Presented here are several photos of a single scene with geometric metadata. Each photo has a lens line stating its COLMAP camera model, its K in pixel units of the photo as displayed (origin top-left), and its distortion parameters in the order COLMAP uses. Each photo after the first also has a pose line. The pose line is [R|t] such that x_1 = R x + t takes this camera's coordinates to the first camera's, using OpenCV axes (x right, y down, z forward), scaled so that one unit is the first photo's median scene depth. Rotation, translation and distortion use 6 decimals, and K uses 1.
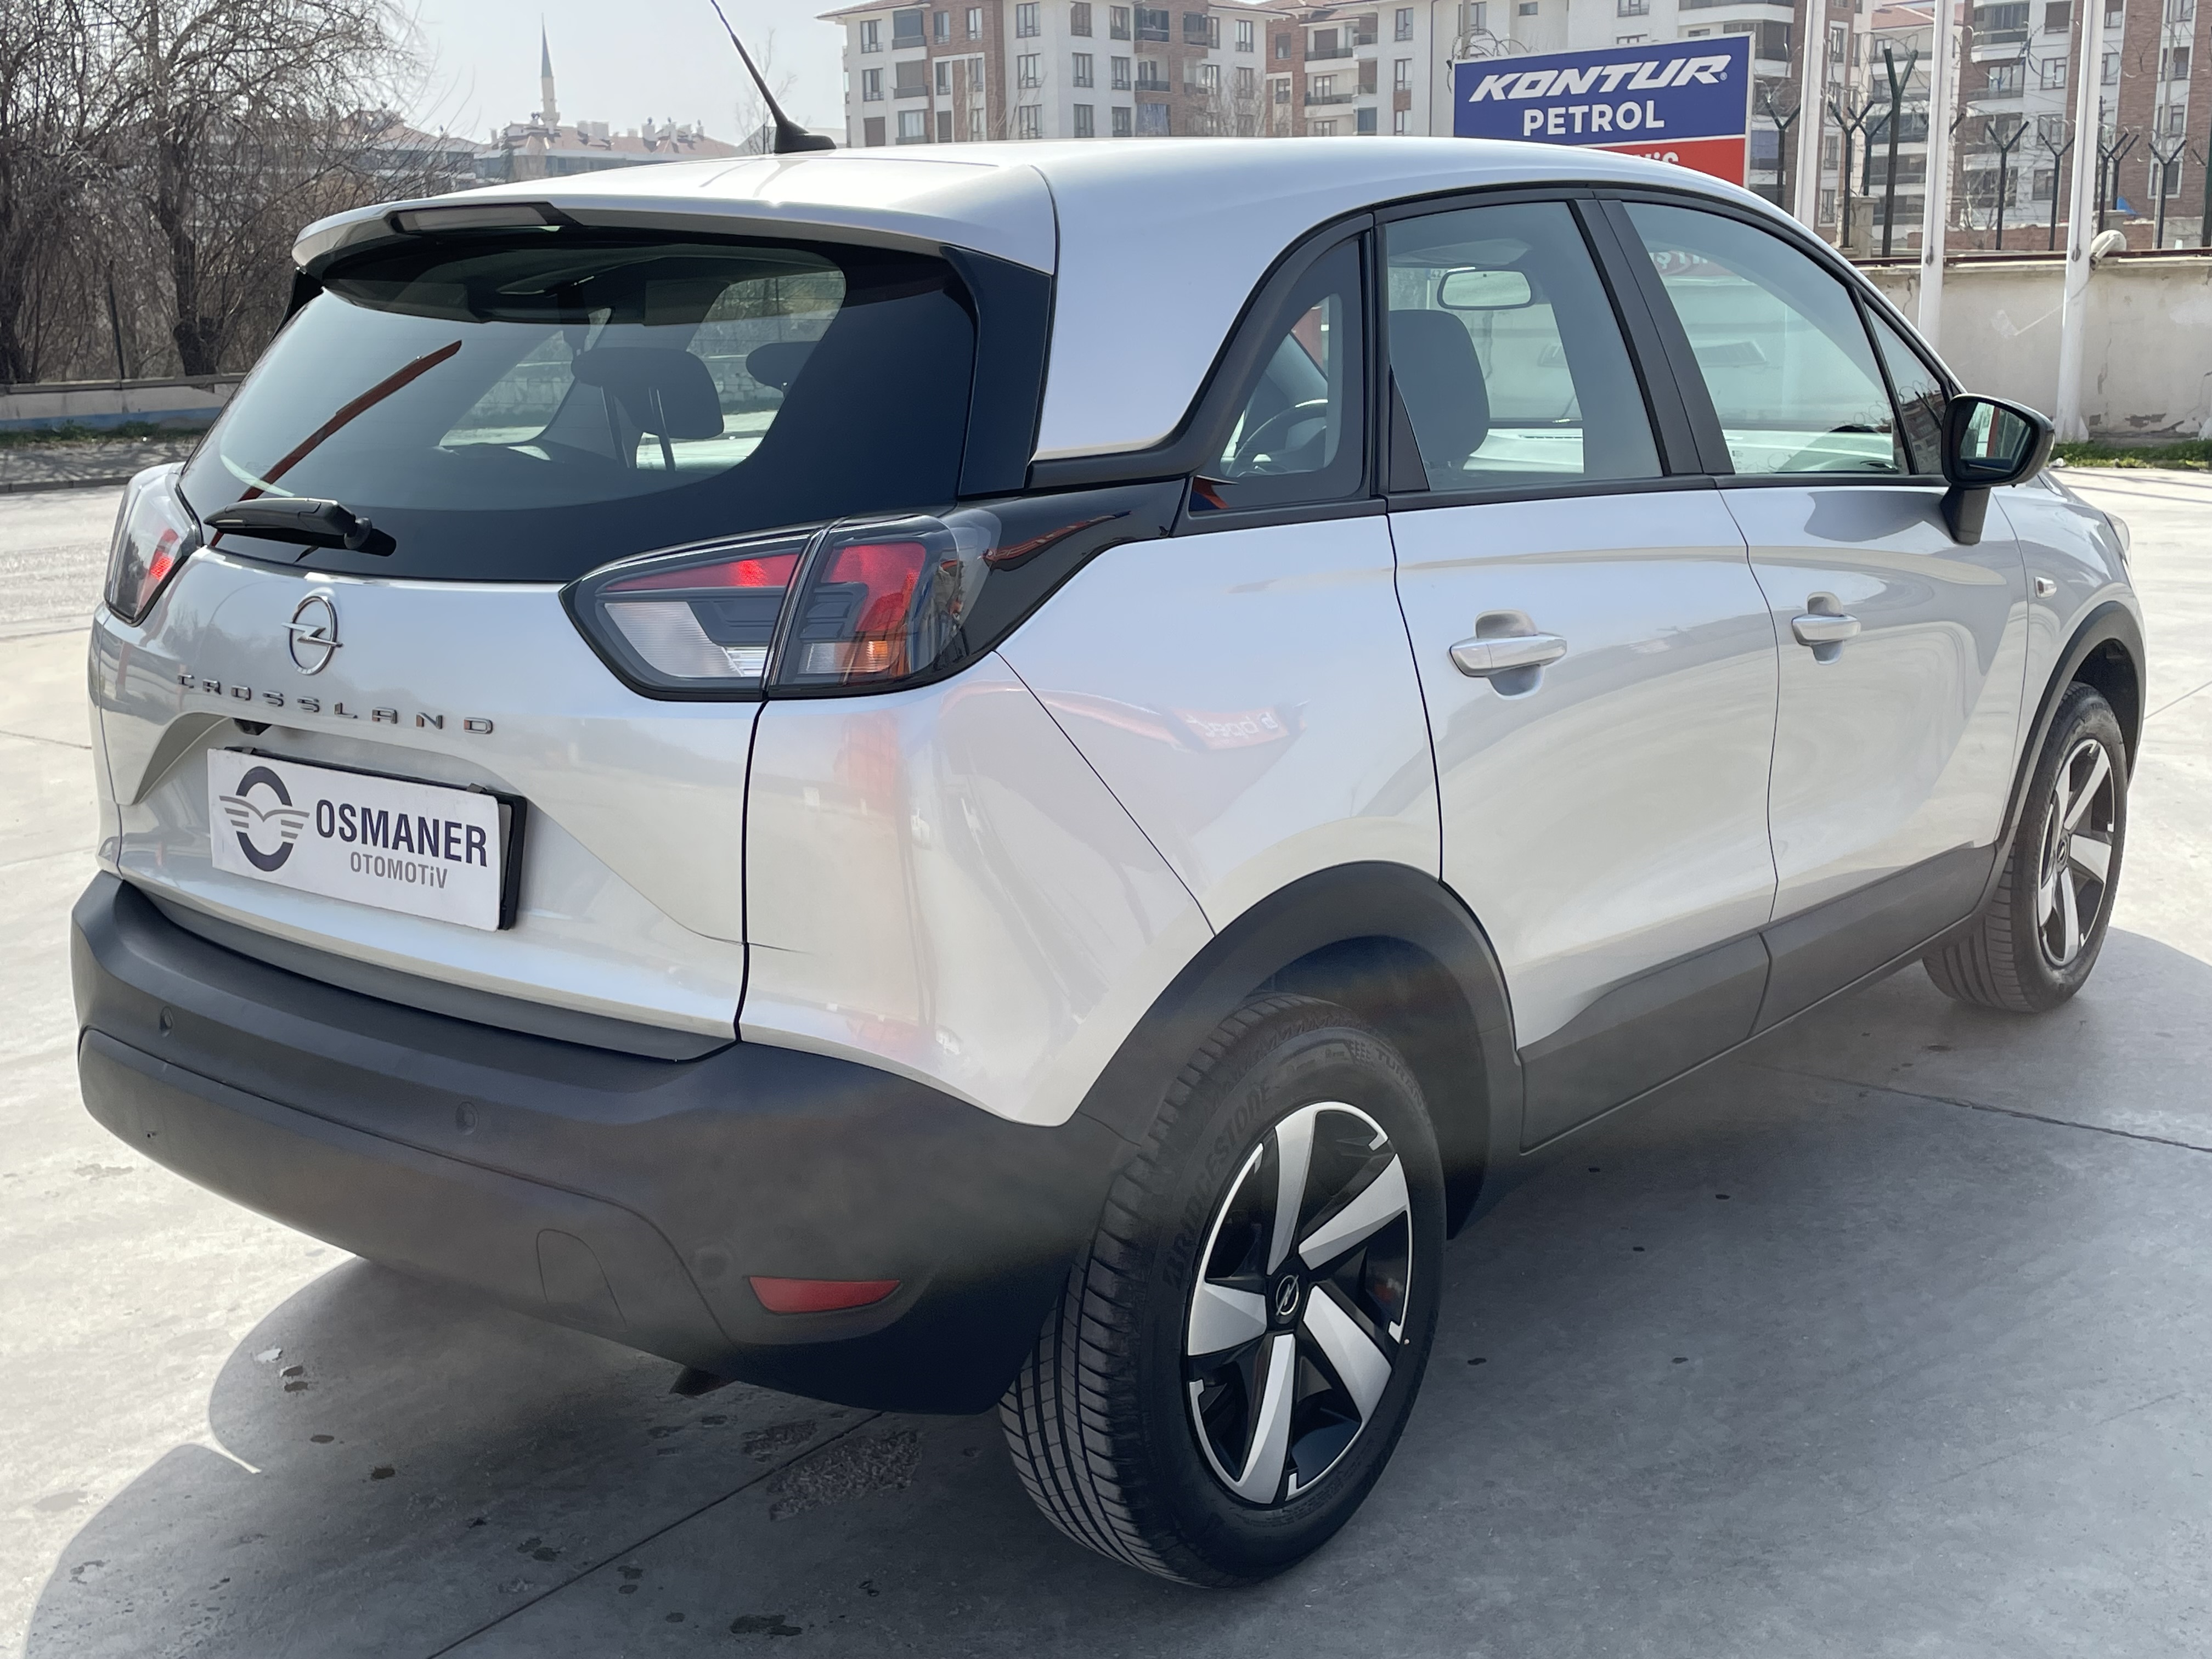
lens RADIAL K [[2355.0, 0, 1062.1], [0, 2355.0, 836.6], [0, 0, 1]] dist [0.048984, 0.000000]
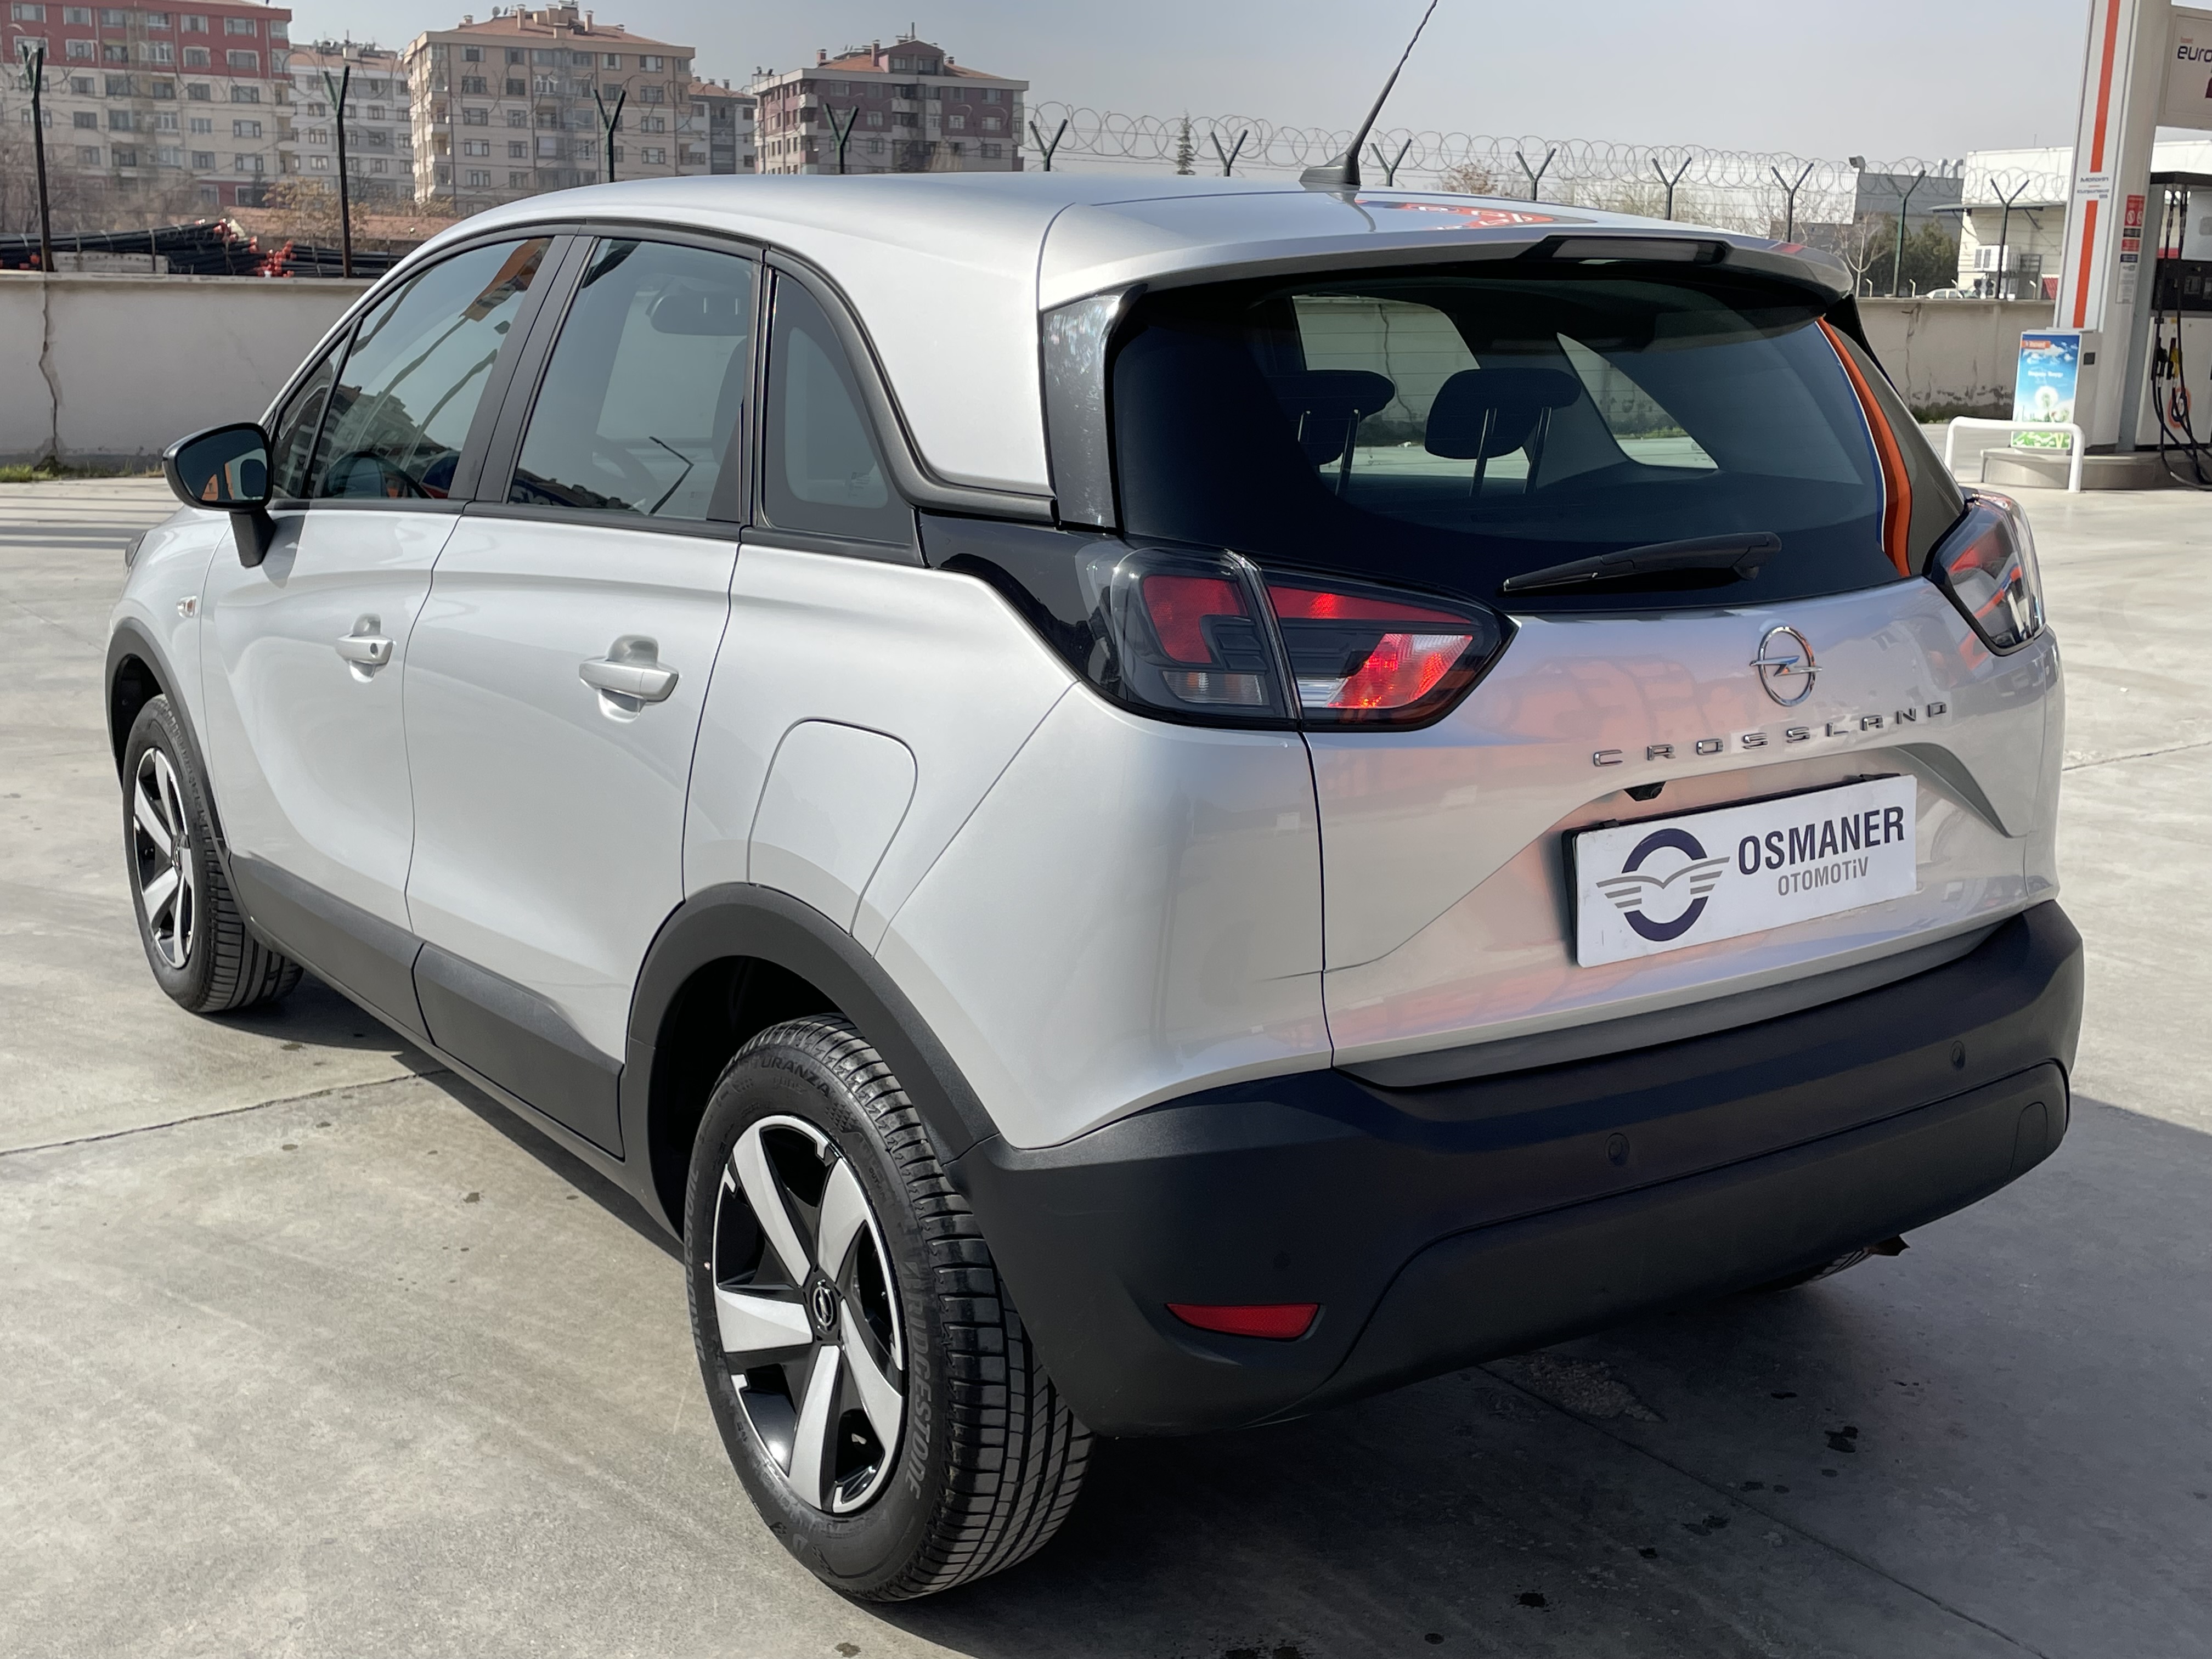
lens RADIAL K [[2355.0, 0, 1076.8], [0, 2355.0, 817.4], [0, 0, 1]] dist [0.048984, 0.000000]
pose [[0.265130, -0.183700, 0.946552, -1.246943], [0.197431, 0.971227, 0.133188, -0.198473], [-0.943783, 0.151567, 0.293769, 0.924283]]
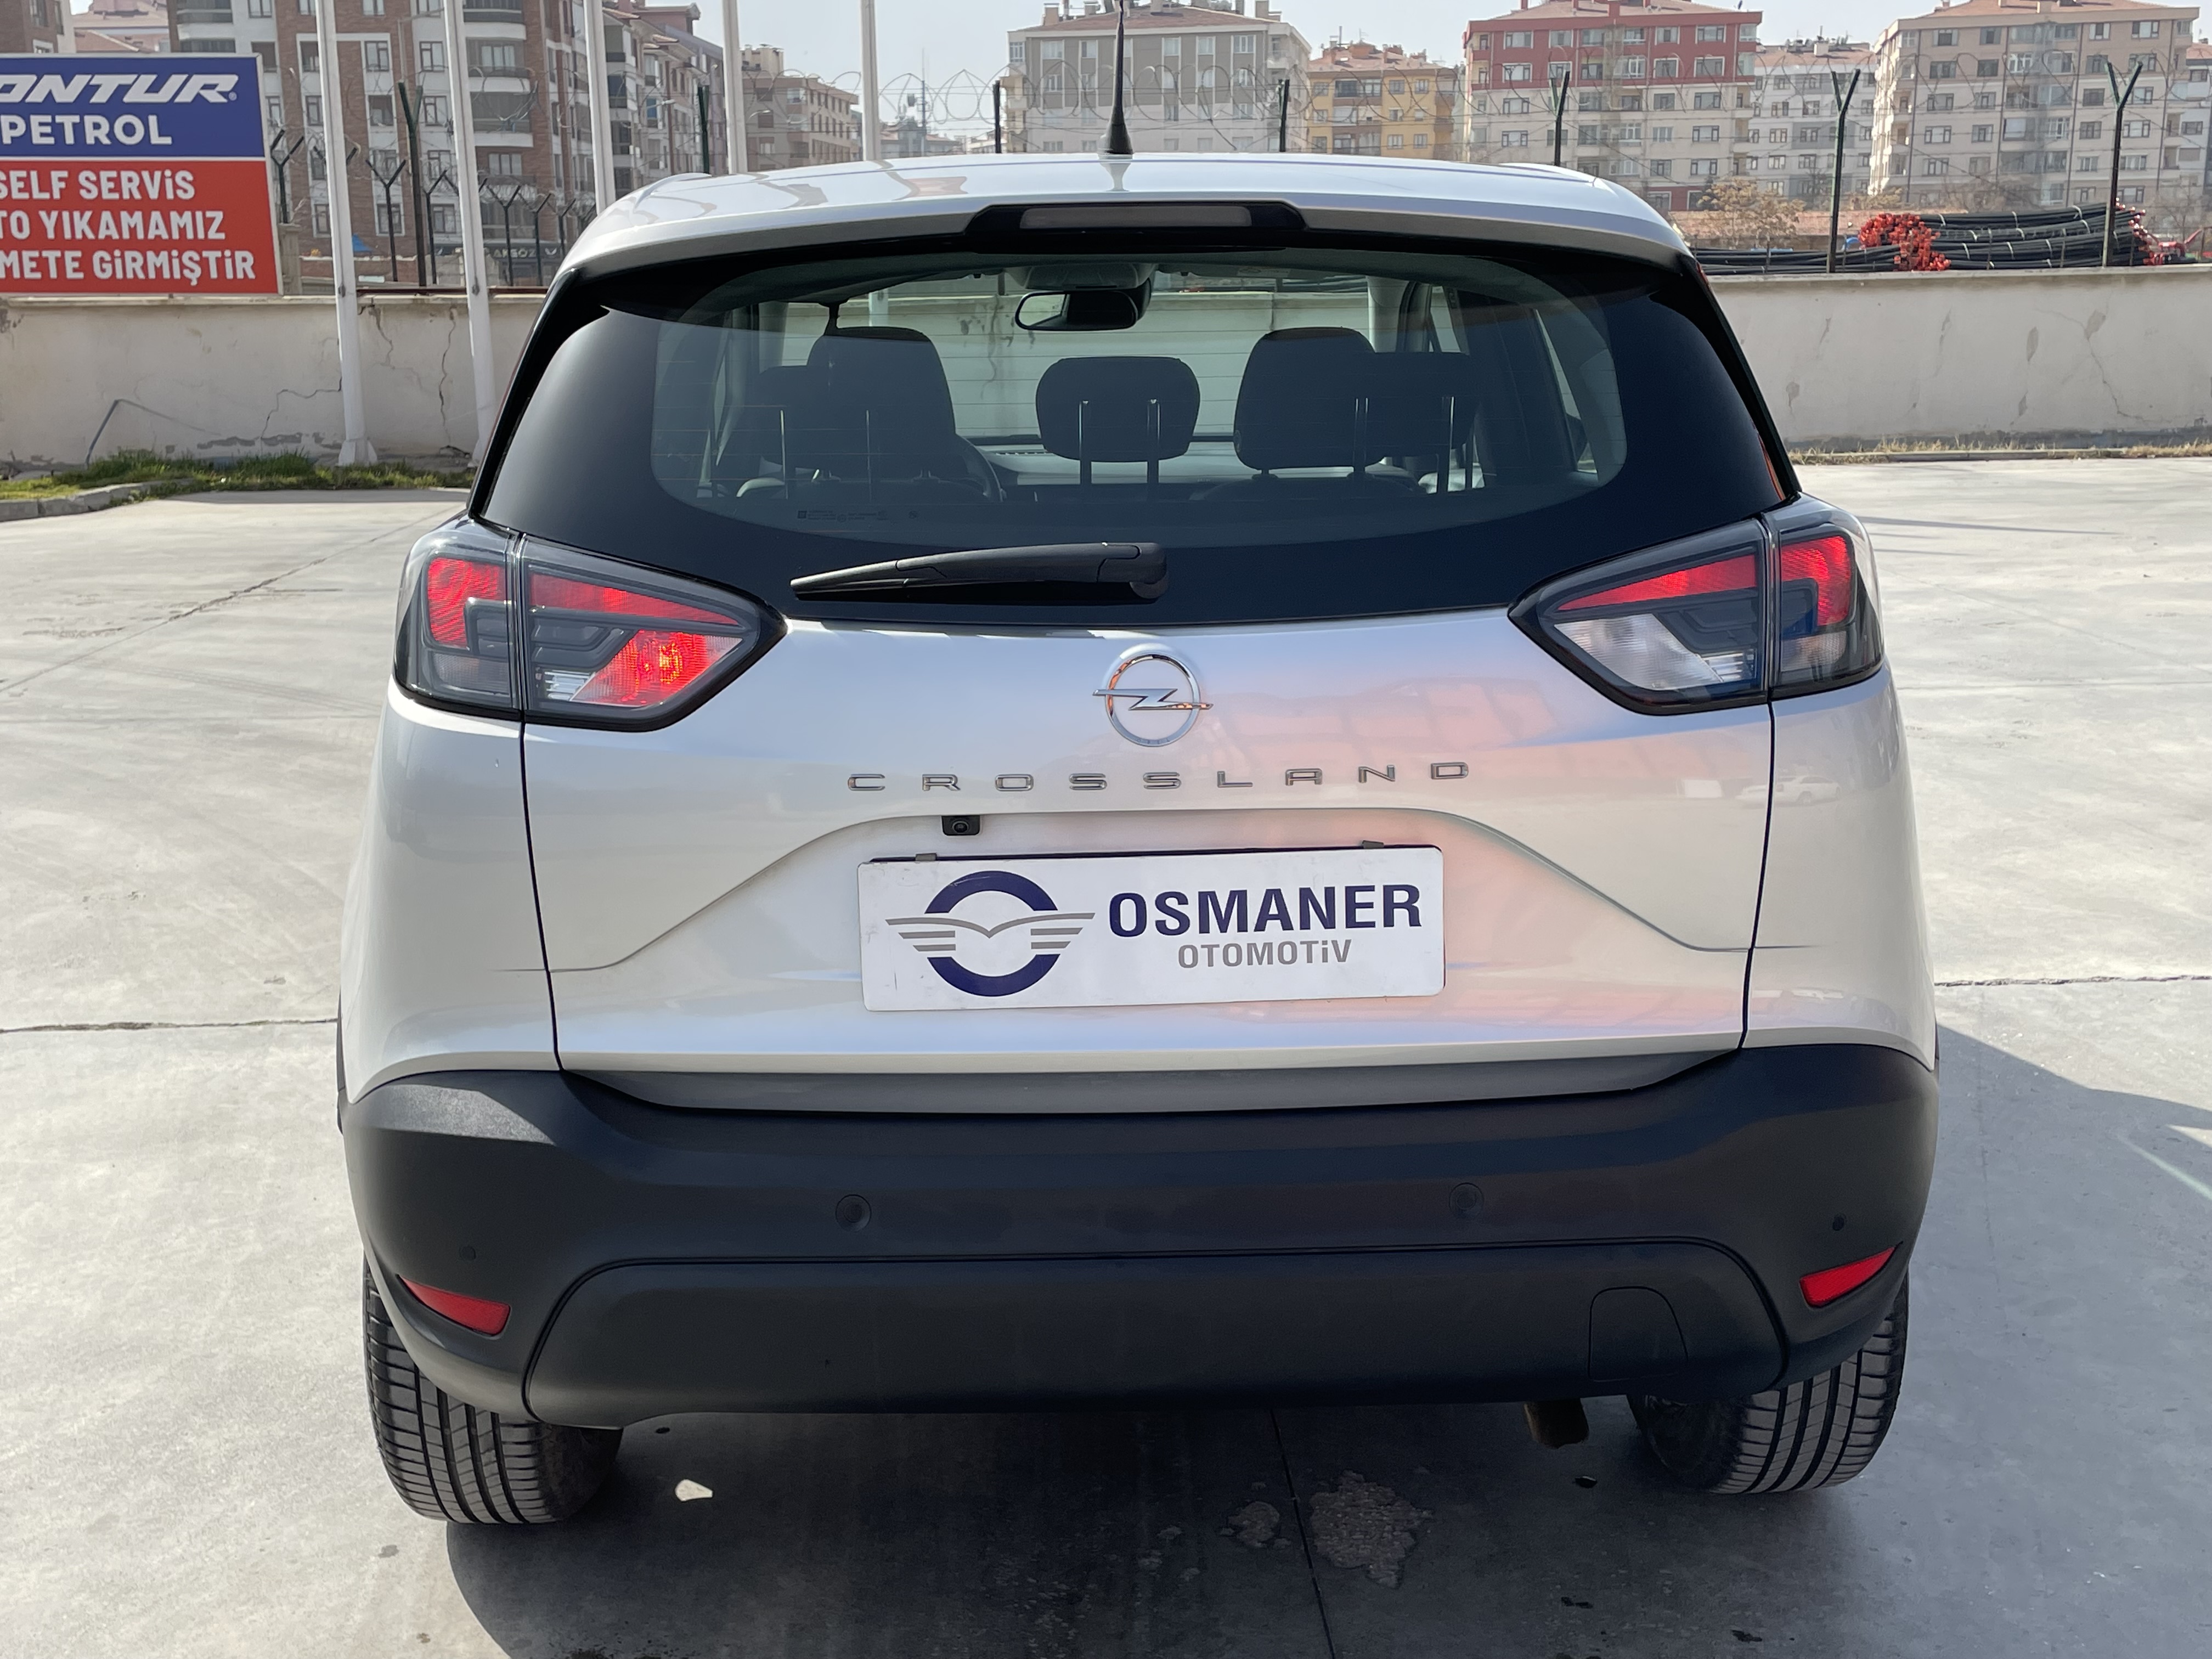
lens RADIAL K [[2355.0, 0, 1088.6], [0, 2355.0, 822.9], [0, 0, 1]] dist [0.048984, 0.000000]
pose [[0.756581, -0.131731, 0.640493, -0.816312], [0.142969, 0.989124, 0.034552, -0.067948], [-0.638079, 0.065429, 0.767186, 0.340203]]
